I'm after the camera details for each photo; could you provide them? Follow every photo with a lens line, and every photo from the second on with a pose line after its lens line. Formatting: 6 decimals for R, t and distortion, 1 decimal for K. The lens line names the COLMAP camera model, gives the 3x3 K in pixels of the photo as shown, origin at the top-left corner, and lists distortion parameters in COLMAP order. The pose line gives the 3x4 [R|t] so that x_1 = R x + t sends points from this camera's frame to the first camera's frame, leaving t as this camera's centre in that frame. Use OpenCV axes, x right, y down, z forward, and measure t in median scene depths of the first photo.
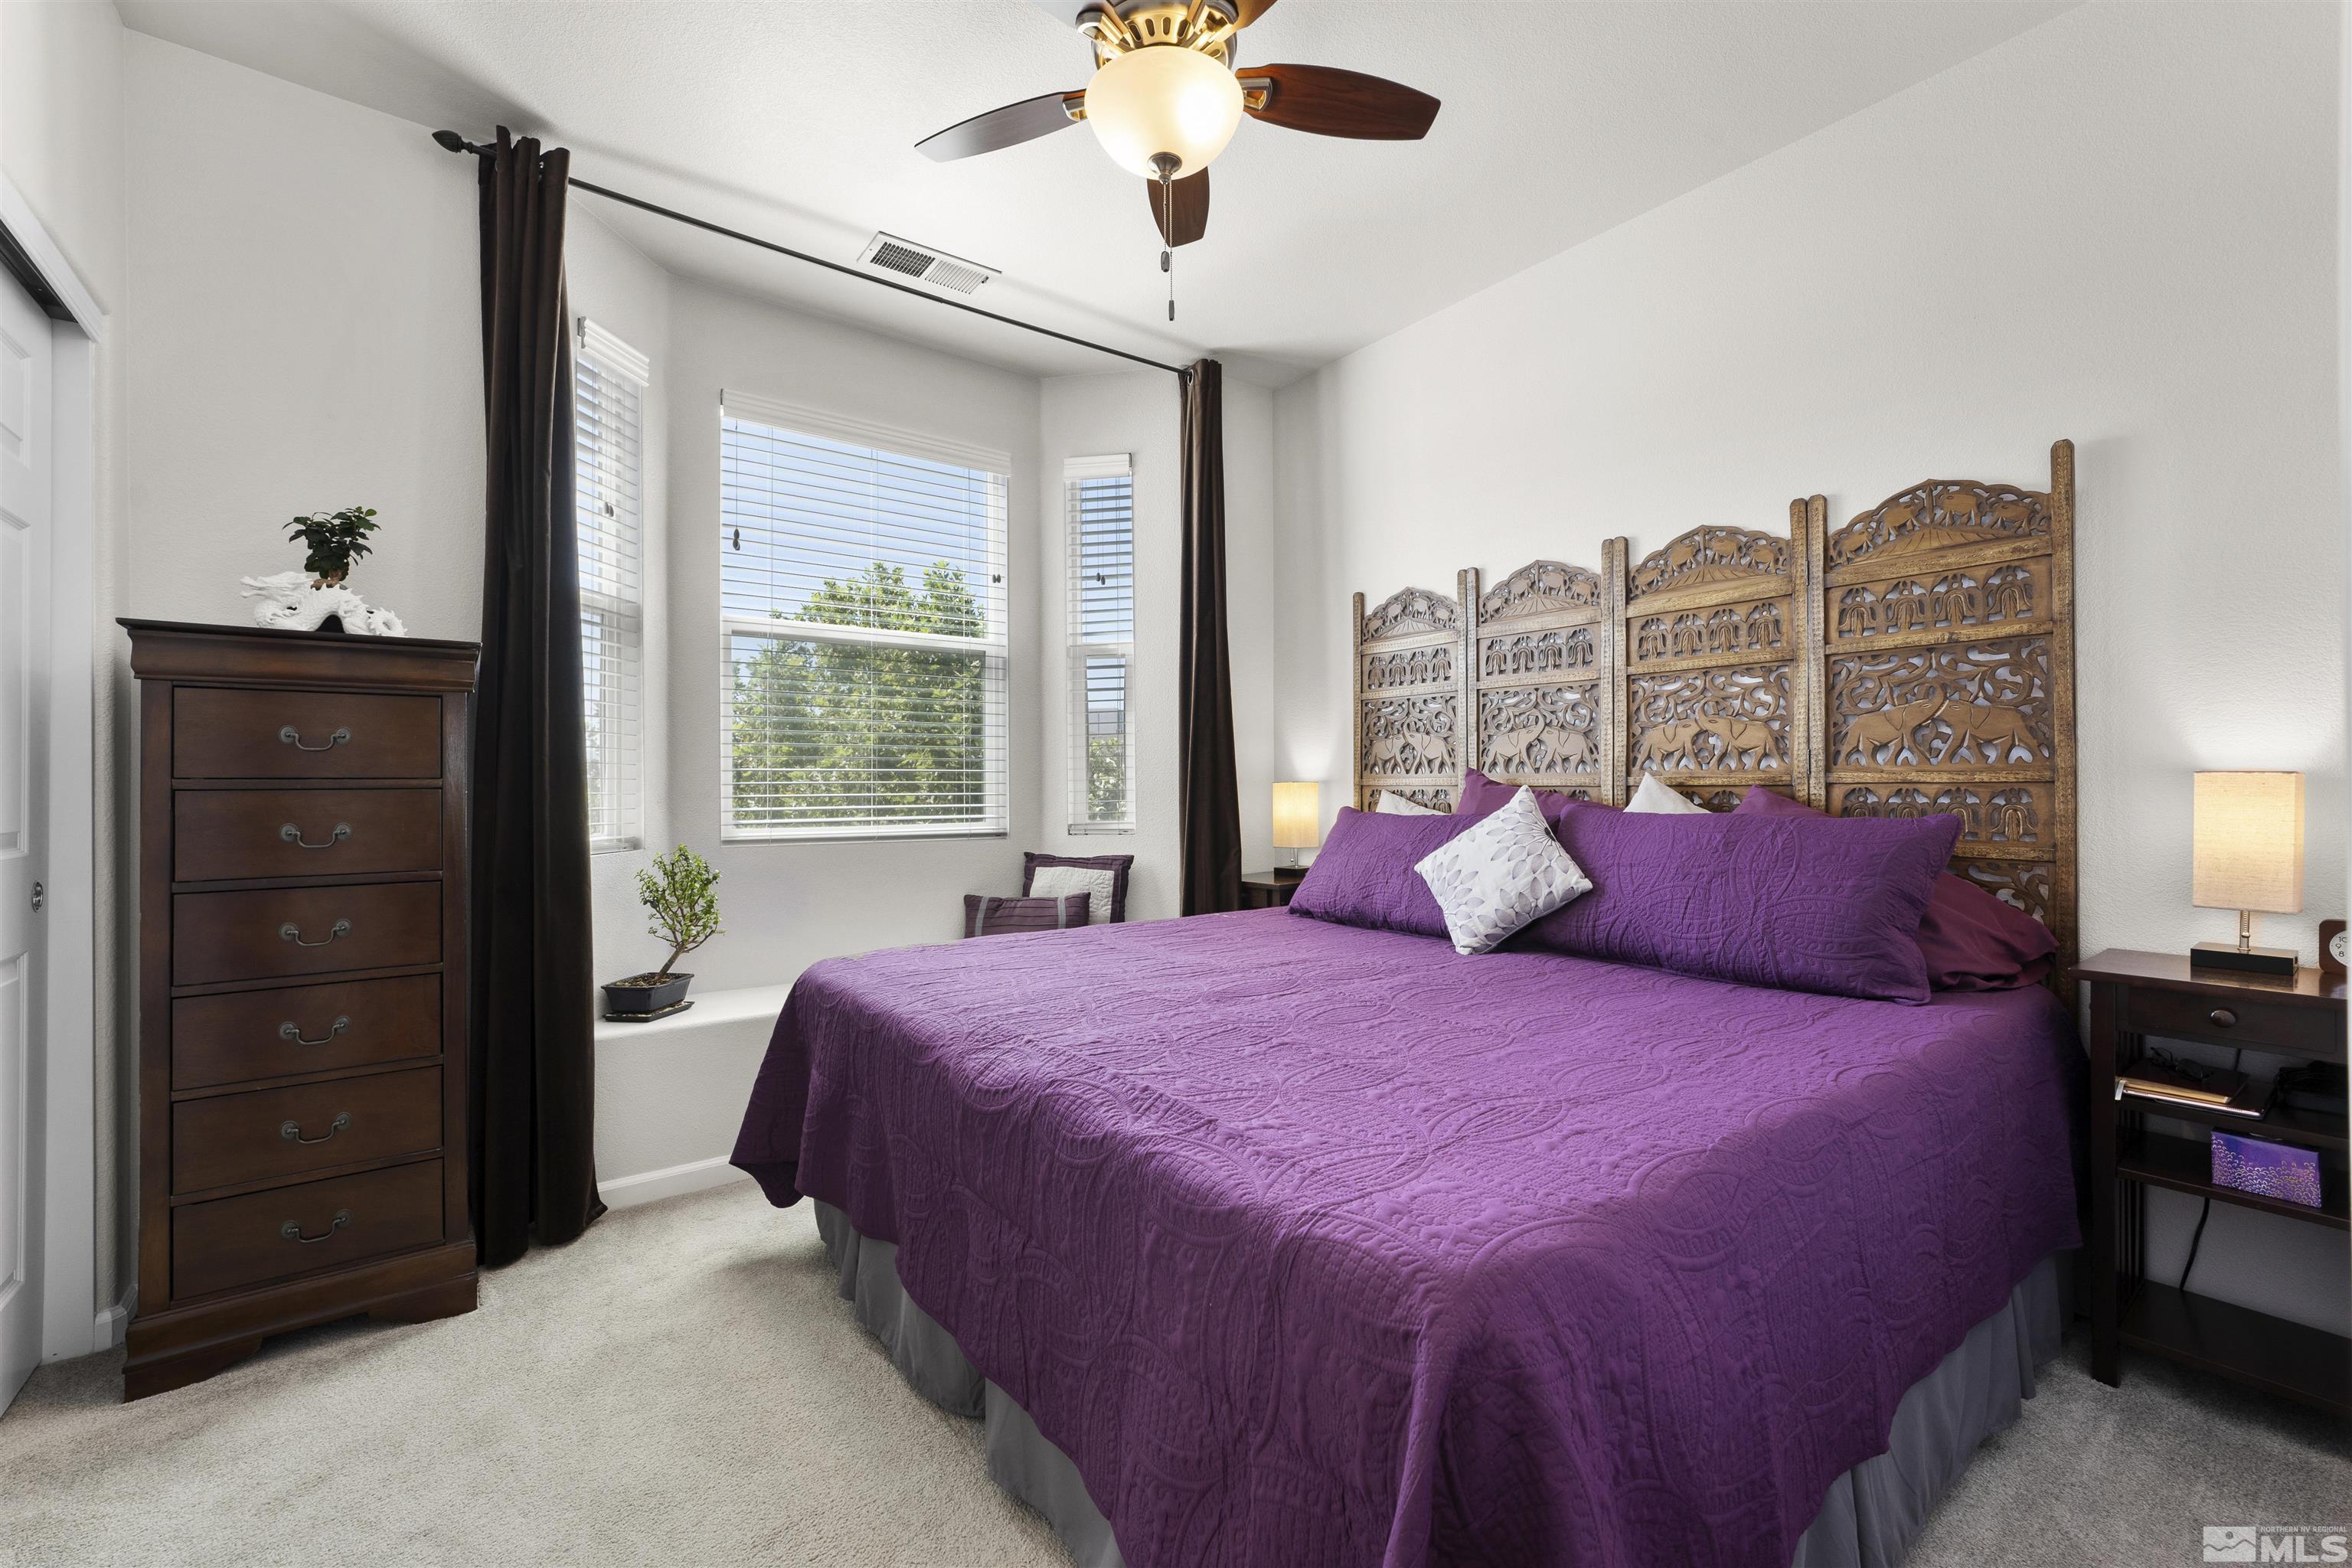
lens RADIAL K [[973.2, 0, 1170.9], [0, 973.2, 784.5], [0, 0, 1]] dist [-0.011052, 0.002074]
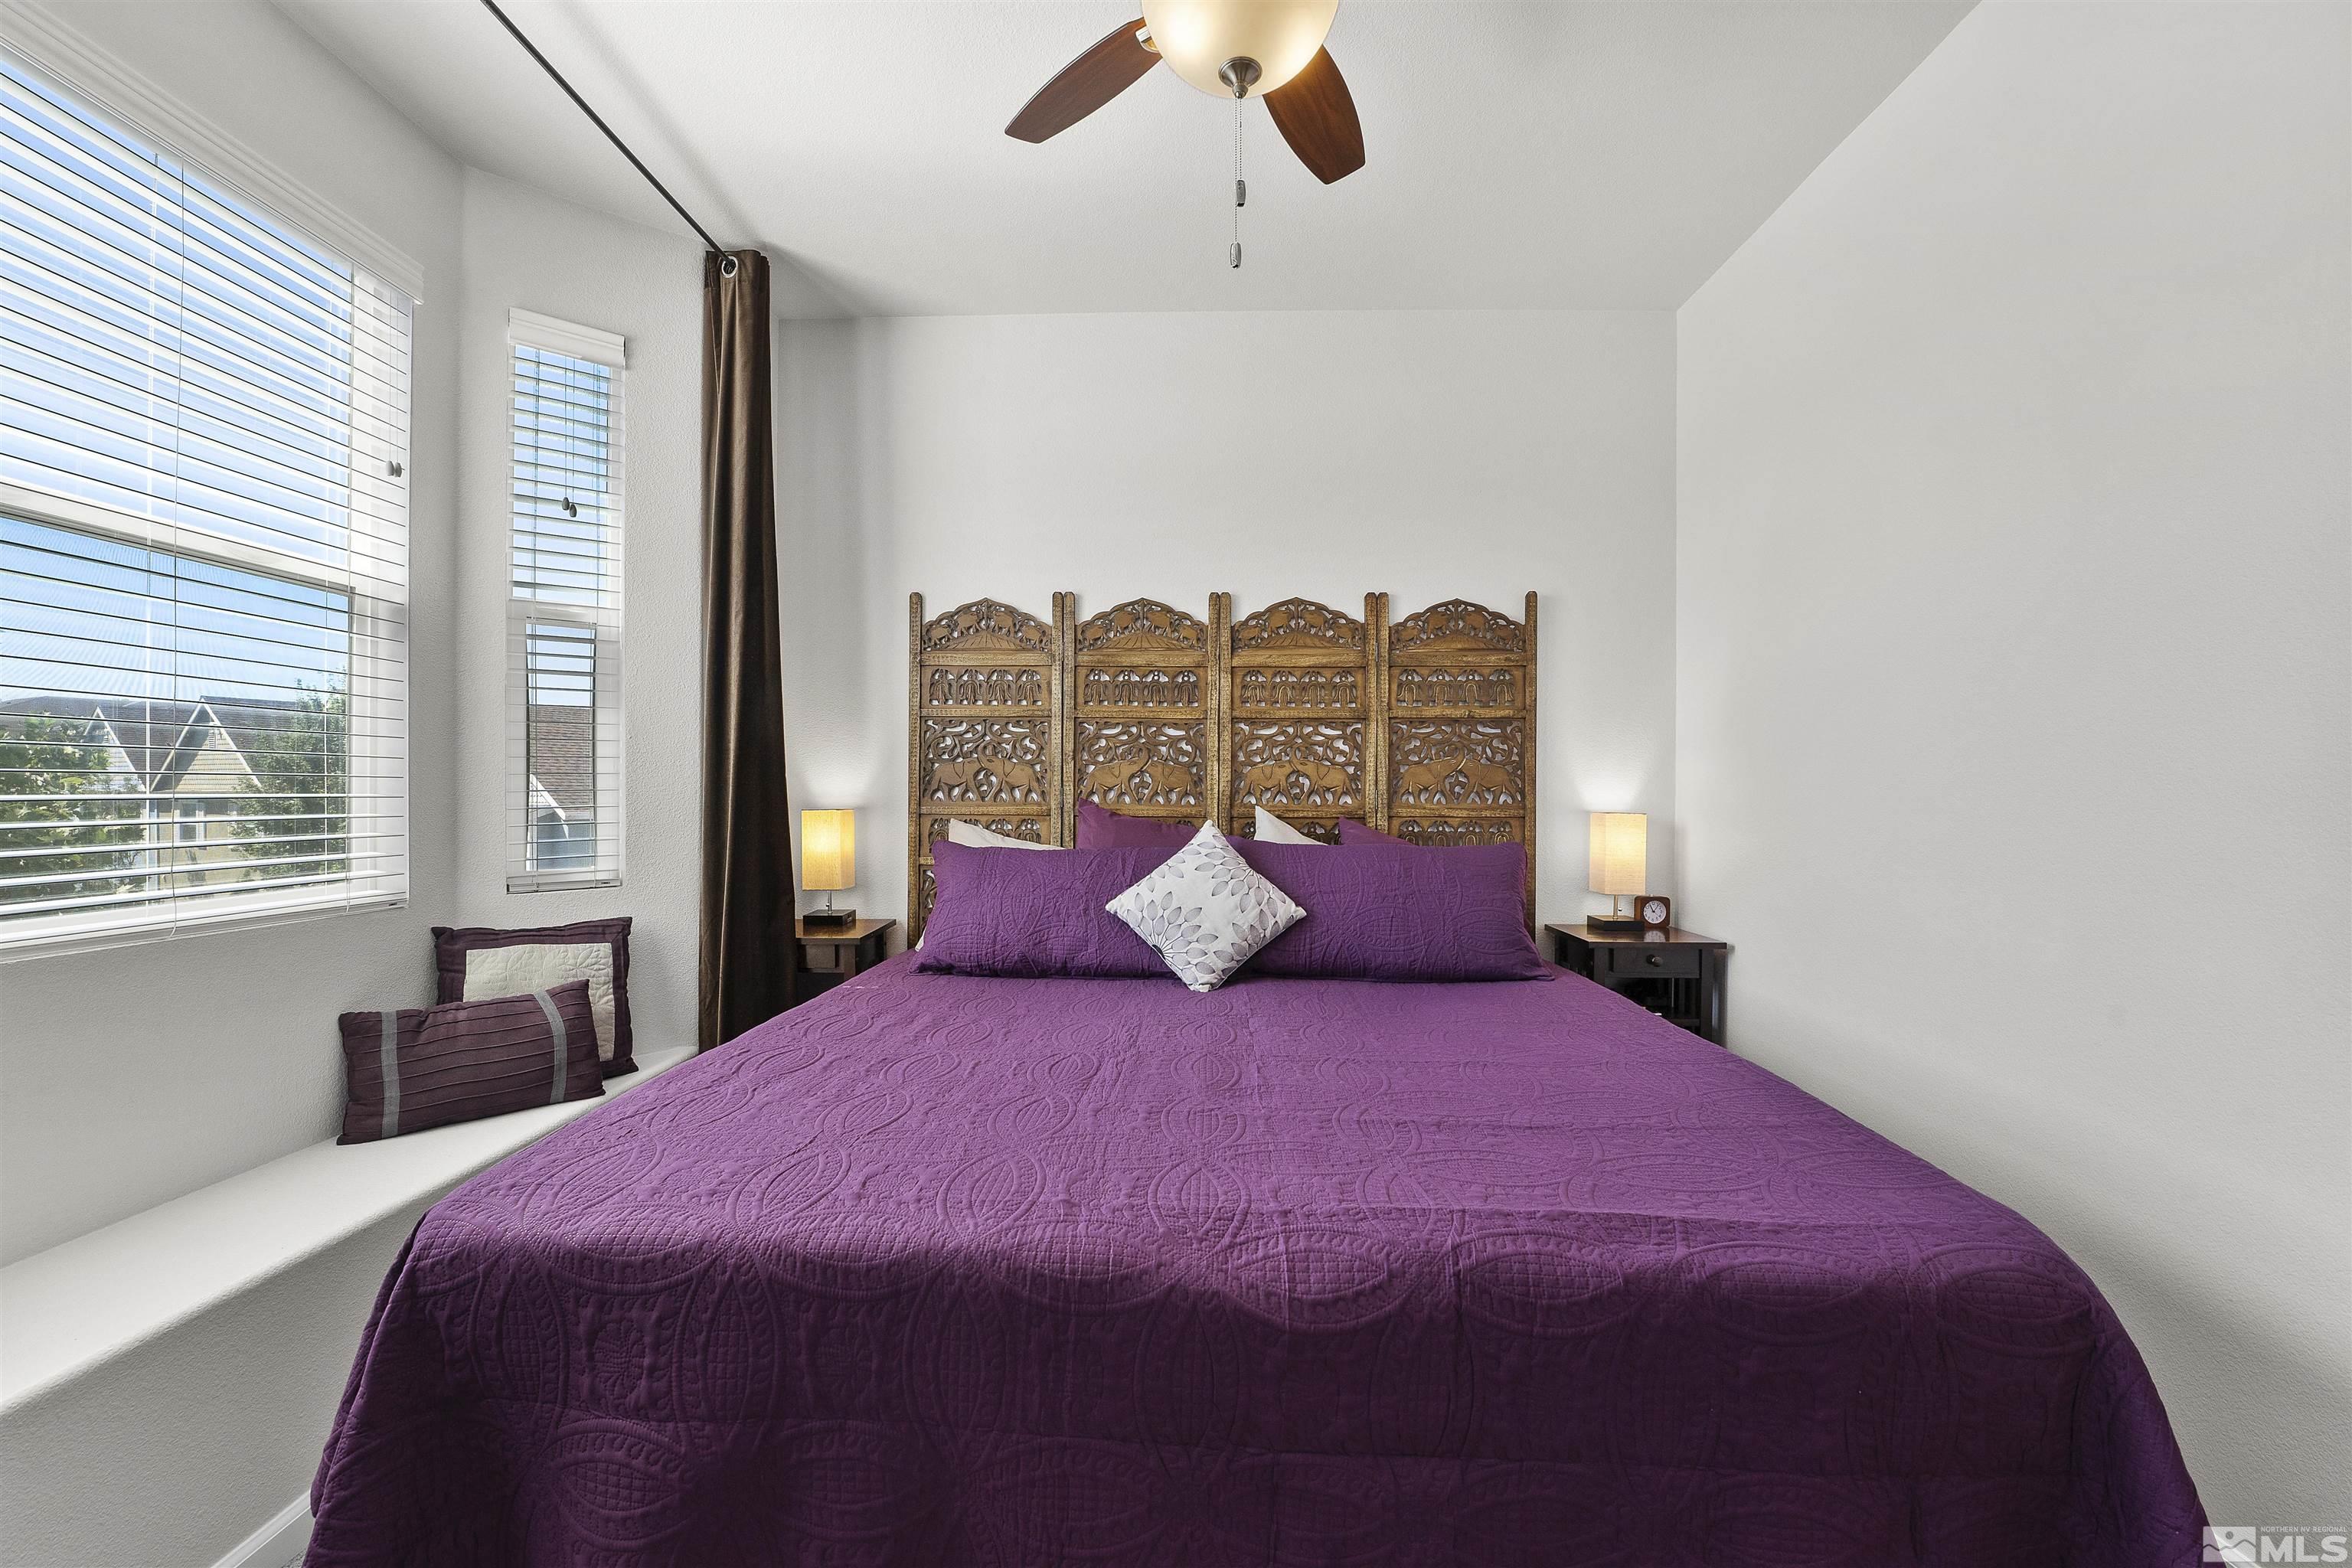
lens RADIAL K [[973.2, 0, 1168.7], [0, 973.2, 788.6], [0, 0, 1]] dist [-0.011052, 0.002074]
pose [[0.627252, 0.005043, 0.778800, -0.480954], [-0.010814, 0.999939, 0.002235, -0.035241], [-0.778742, -0.009824, 0.627268, 0.378867]]
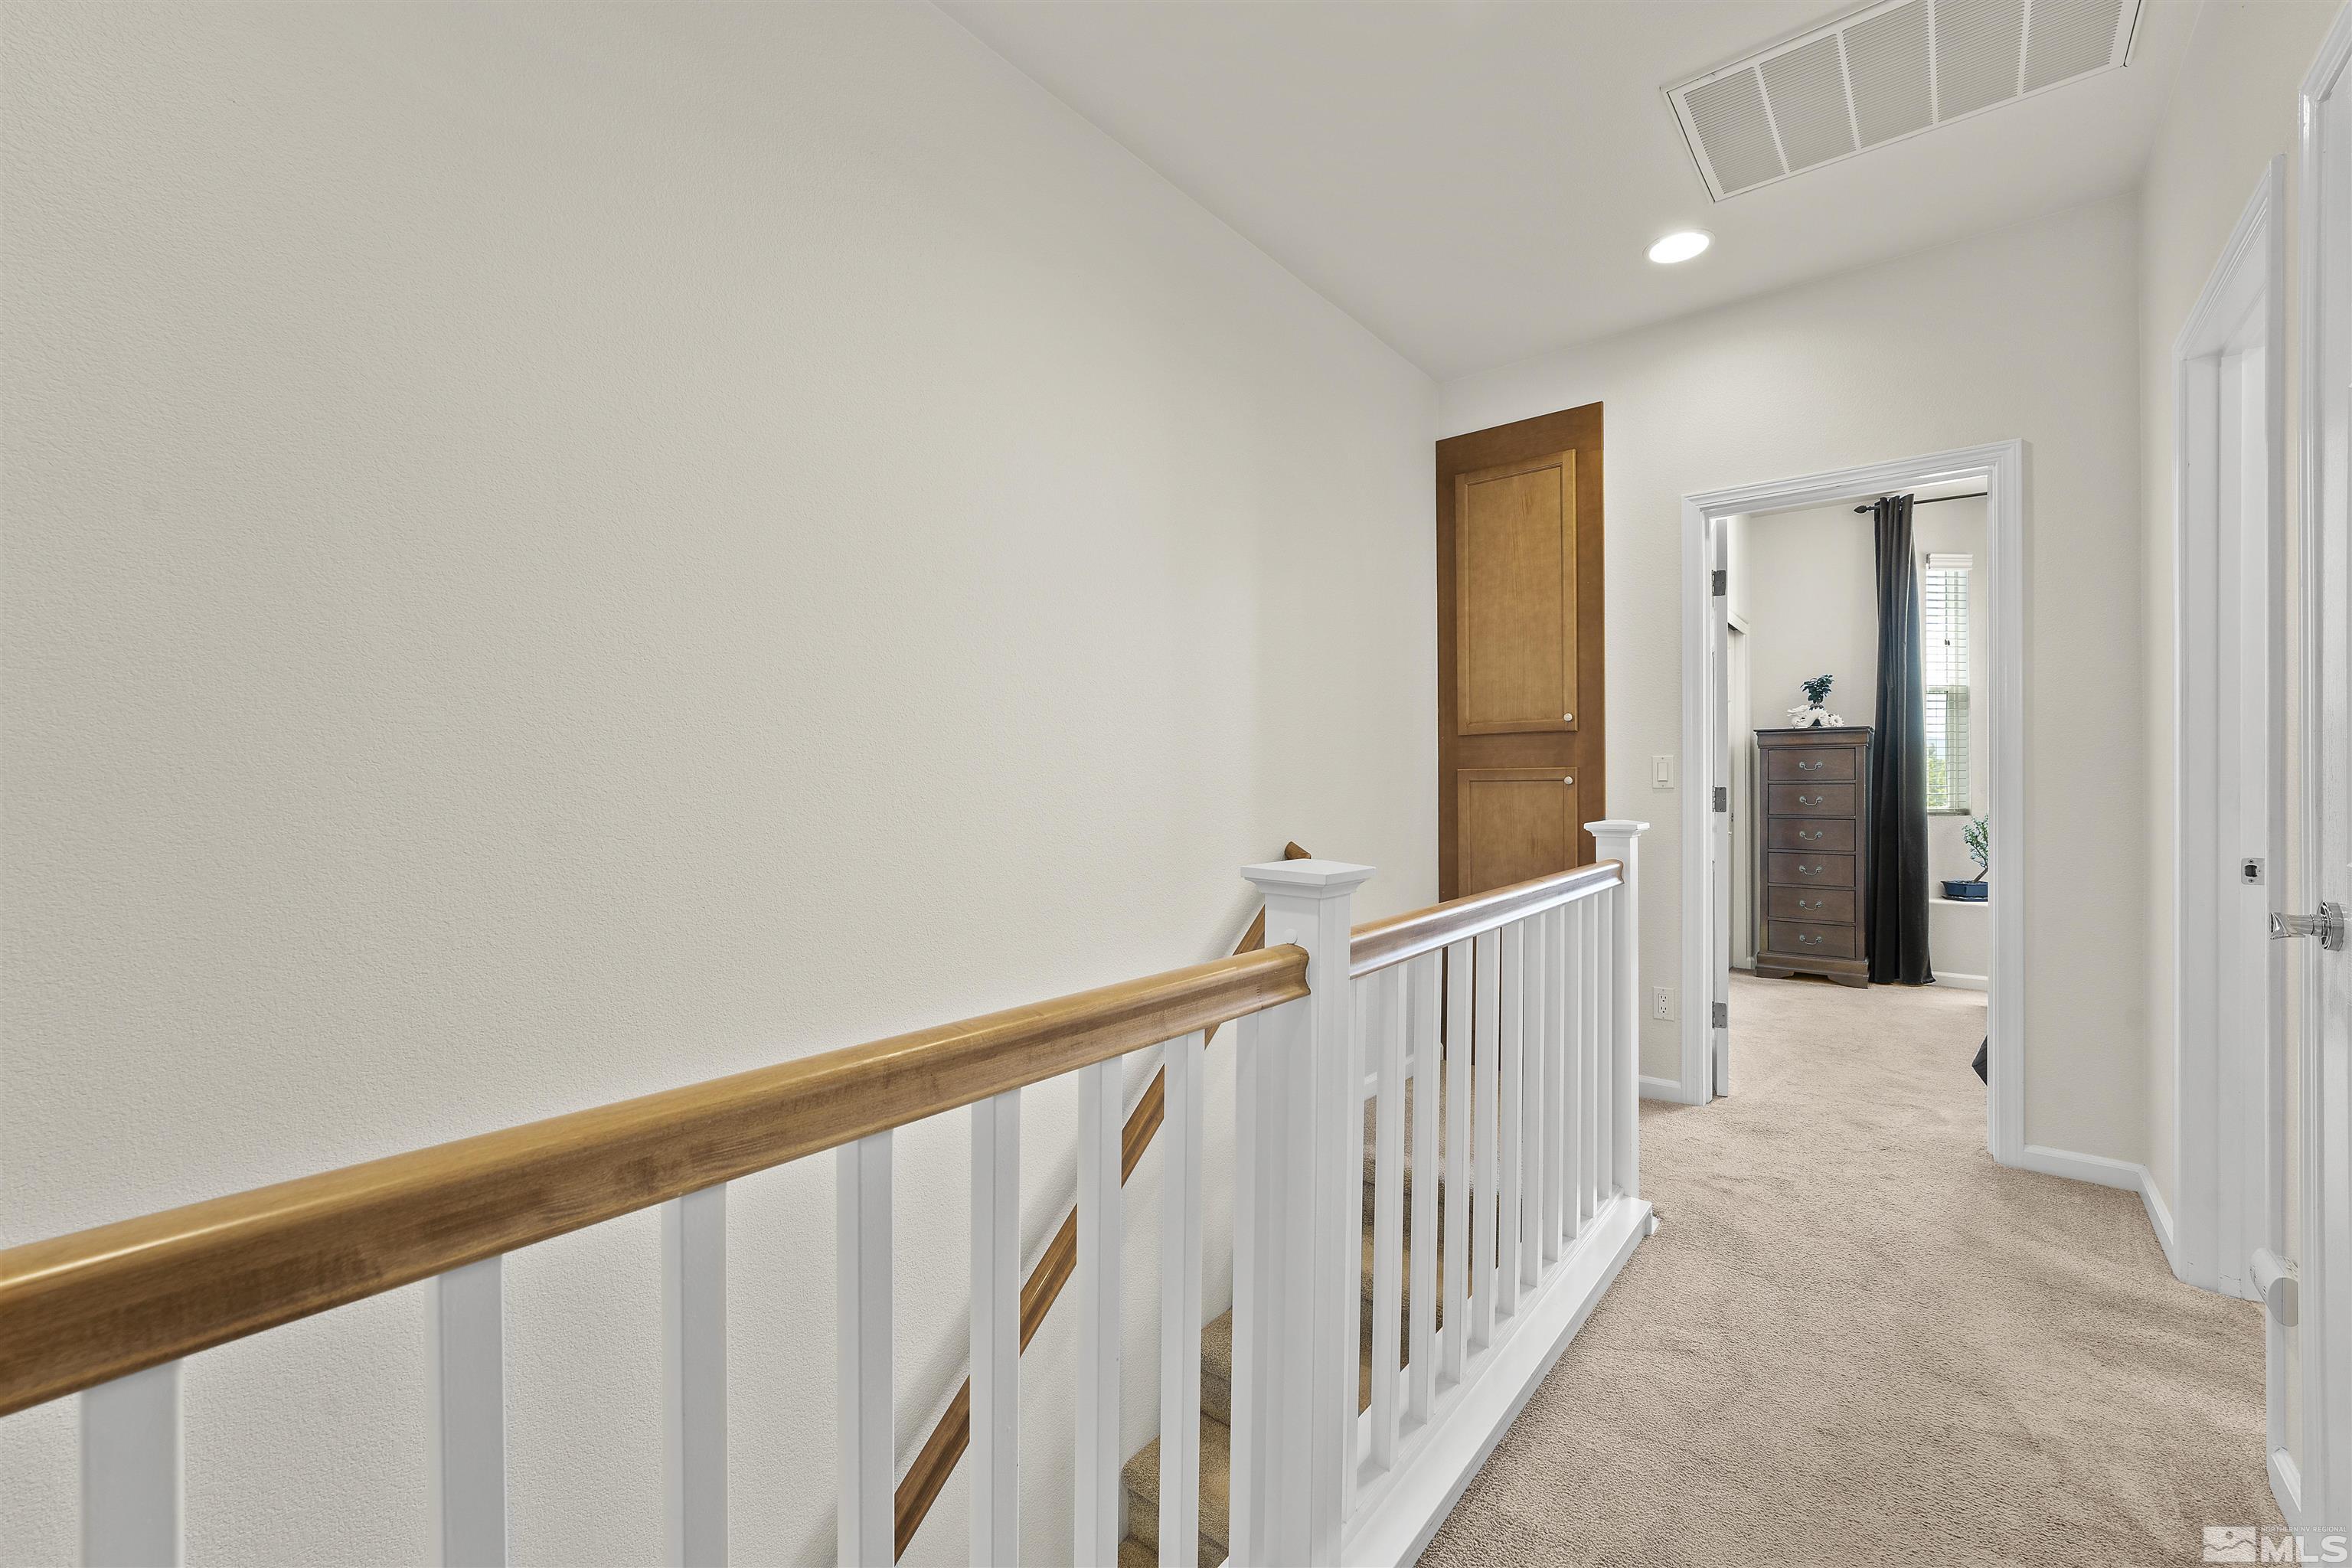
lens RADIAL K [[973.2, 0, 1184.8], [0, 973.2, 769.6], [0, 0, 1]] dist [-0.011052, 0.002074]
pose [[0.249134, 0.008139, -0.968435, 1.207345], [0.008014, 0.999913, 0.010466, -0.072654], [0.968436, -0.010368, 0.249047, -1.271915]]
